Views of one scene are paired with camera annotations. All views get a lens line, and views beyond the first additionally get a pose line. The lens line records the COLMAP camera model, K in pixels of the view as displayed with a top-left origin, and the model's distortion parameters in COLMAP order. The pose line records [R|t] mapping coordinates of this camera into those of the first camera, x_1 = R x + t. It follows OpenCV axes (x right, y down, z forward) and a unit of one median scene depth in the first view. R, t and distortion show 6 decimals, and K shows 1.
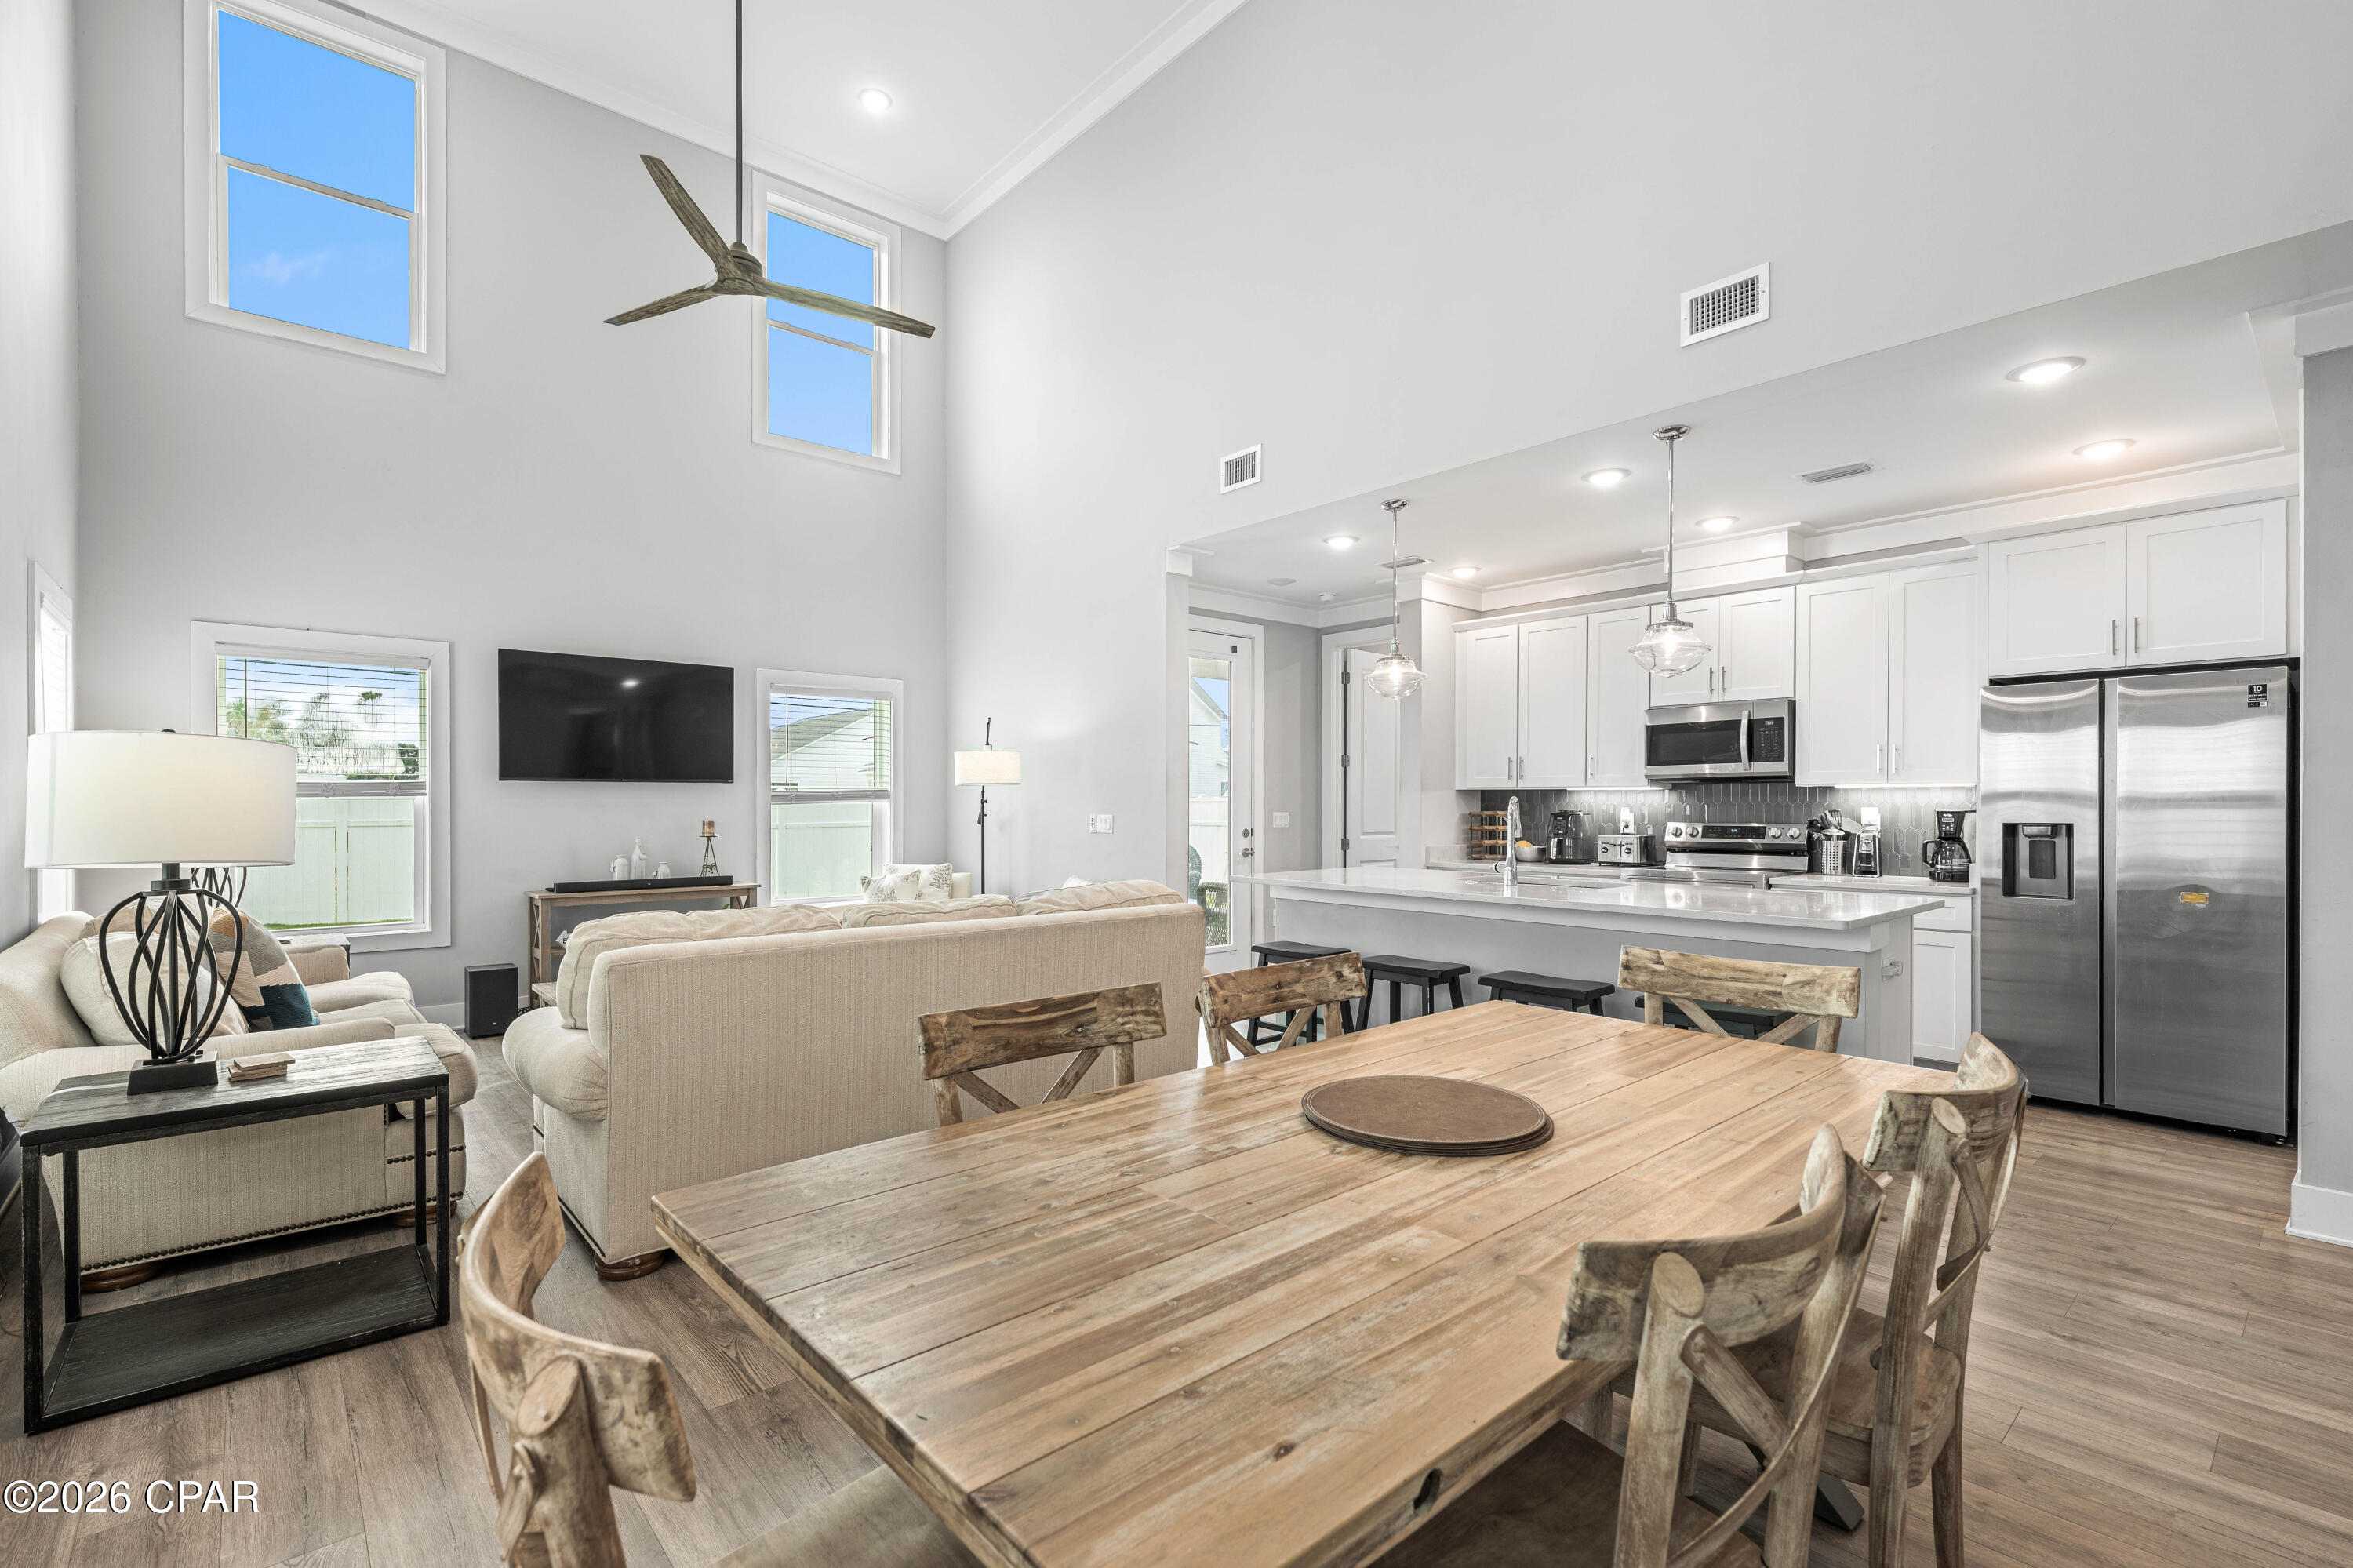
lens RADIAL K [[1053.4, 0, 1182.5], [0, 1053.4, 806.7], [0, 0, 1]] dist [0.000897, 0.000107]
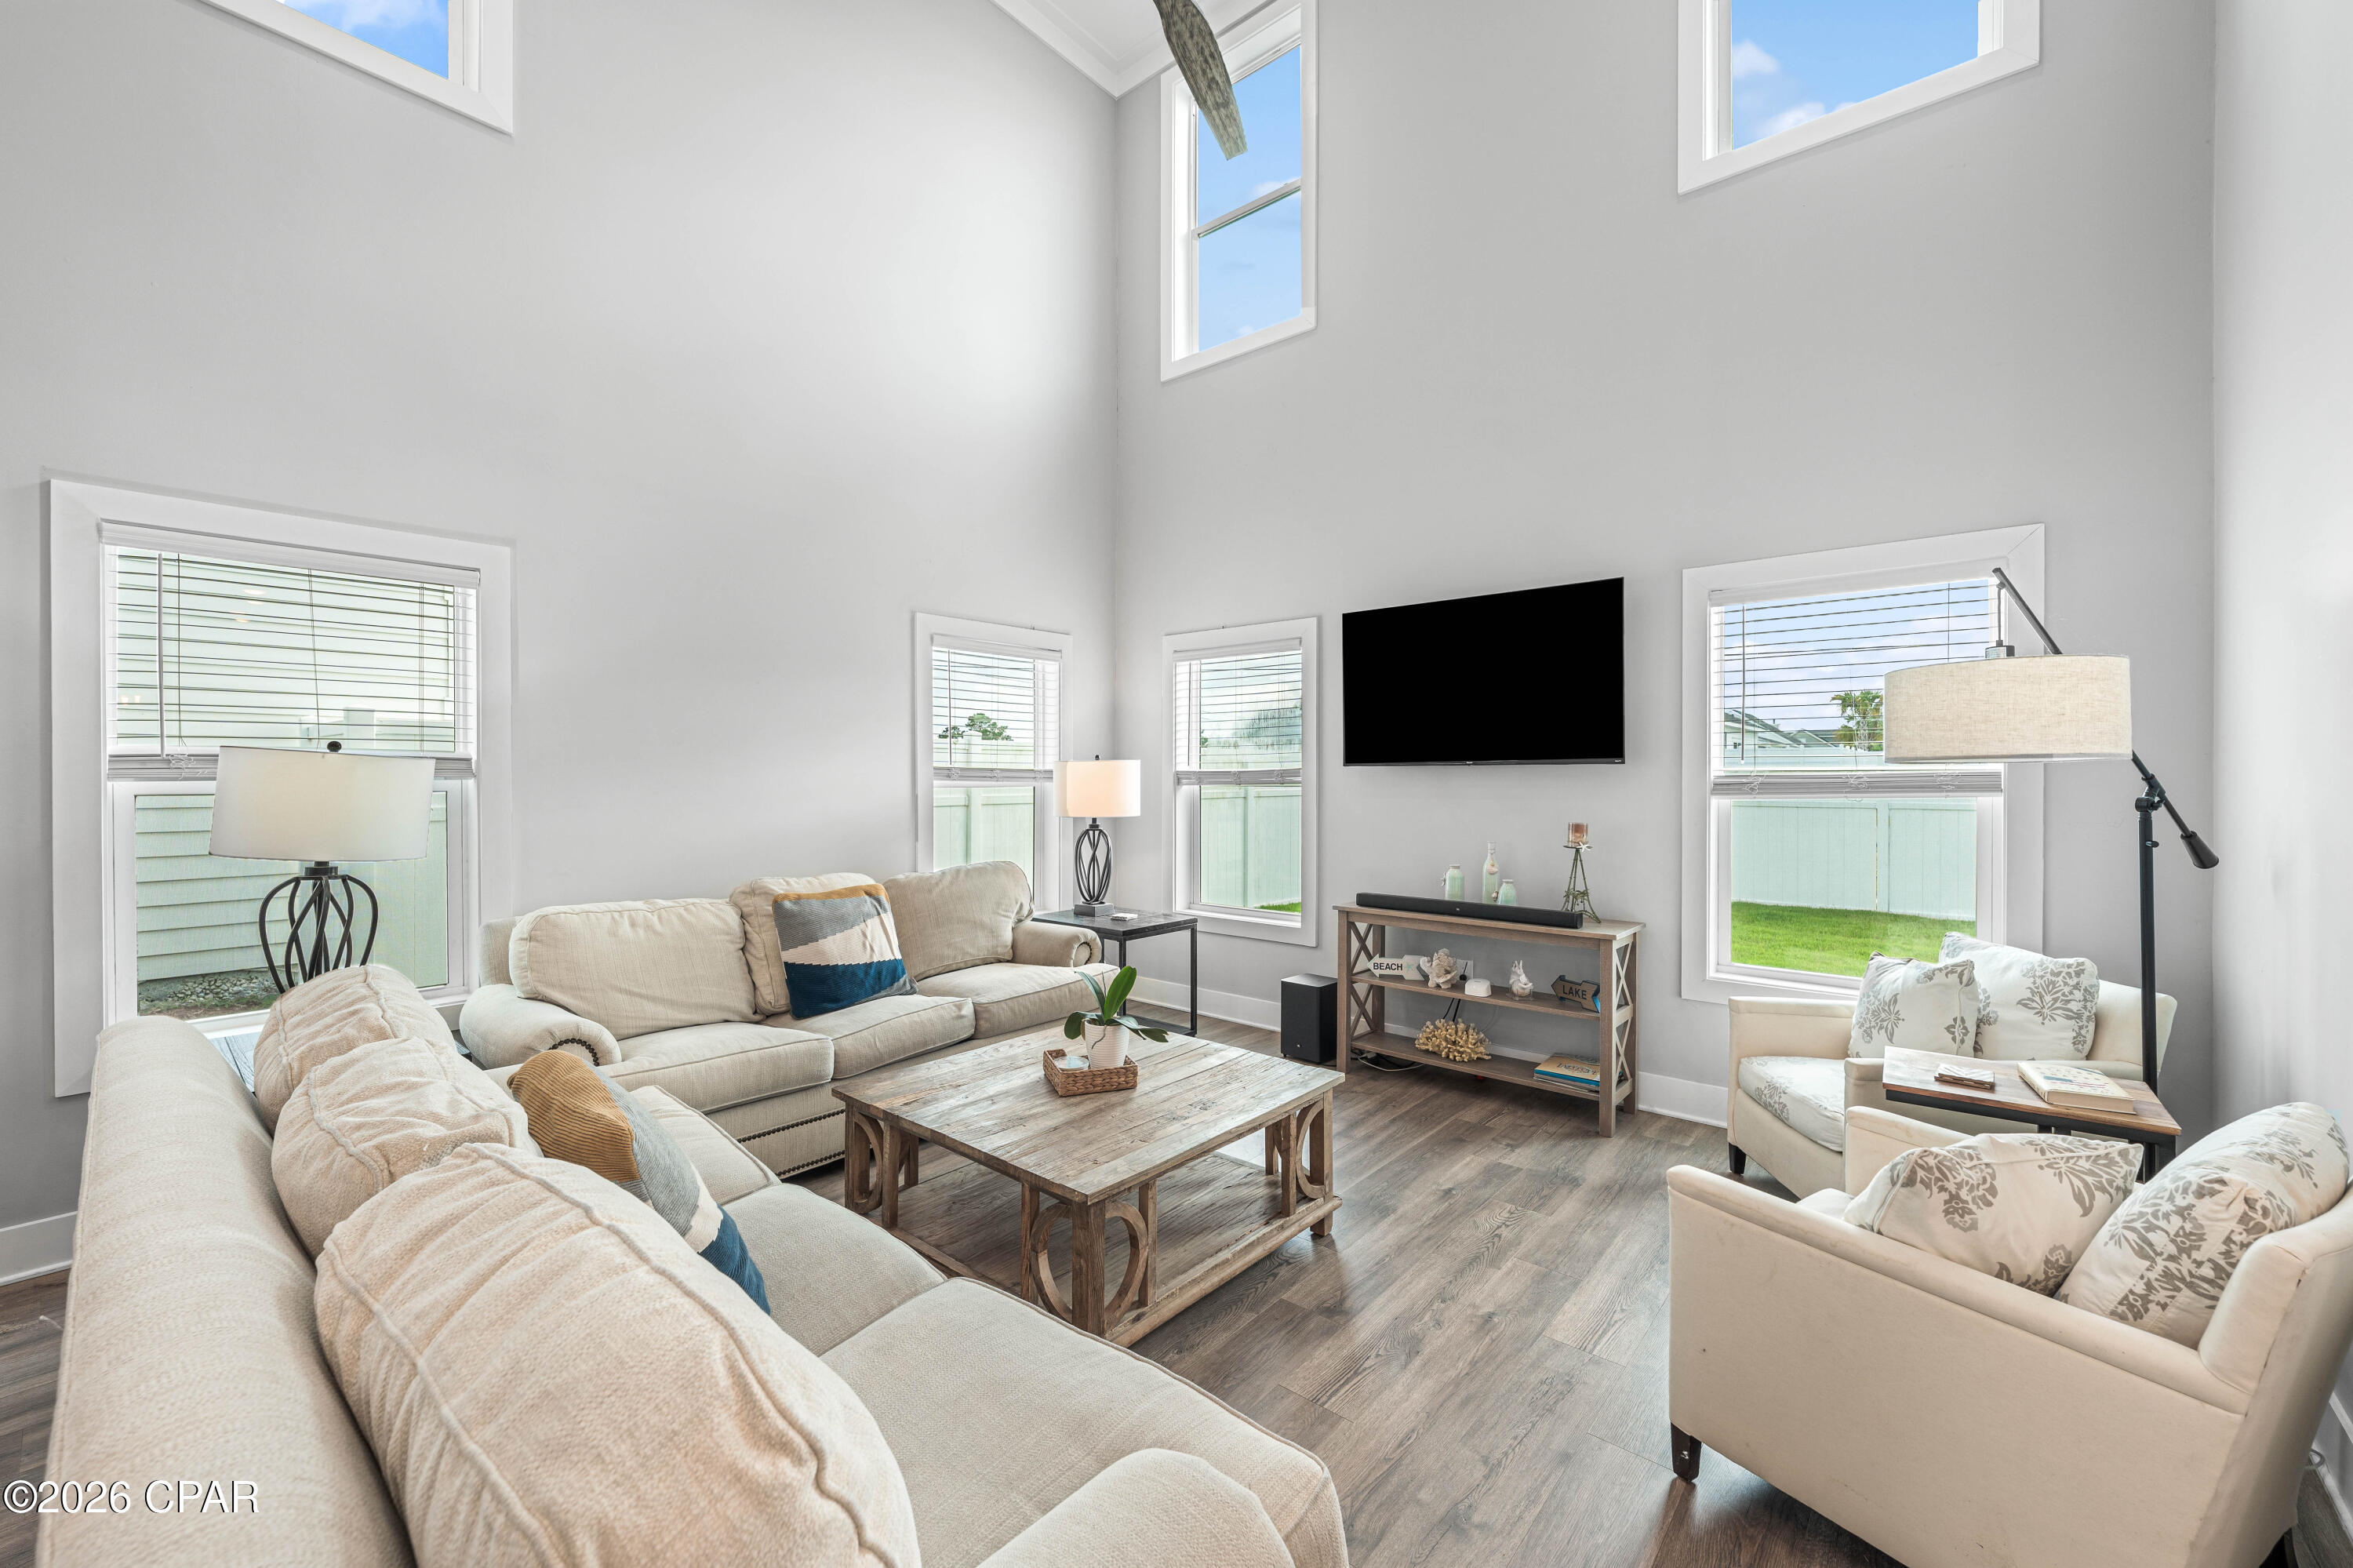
lens RADIAL K [[937.6, 0, 1176.5], [0, 937.6, 784.0], [0, 0, 1]] dist [0.000344, 0.000014]
pose [[0.143943, 0.007374, -0.989558, 0.095832], [-0.003980, 0.999968, 0.006873, -0.015718], [0.989578, 0.002950, 0.143968, 0.779193]]
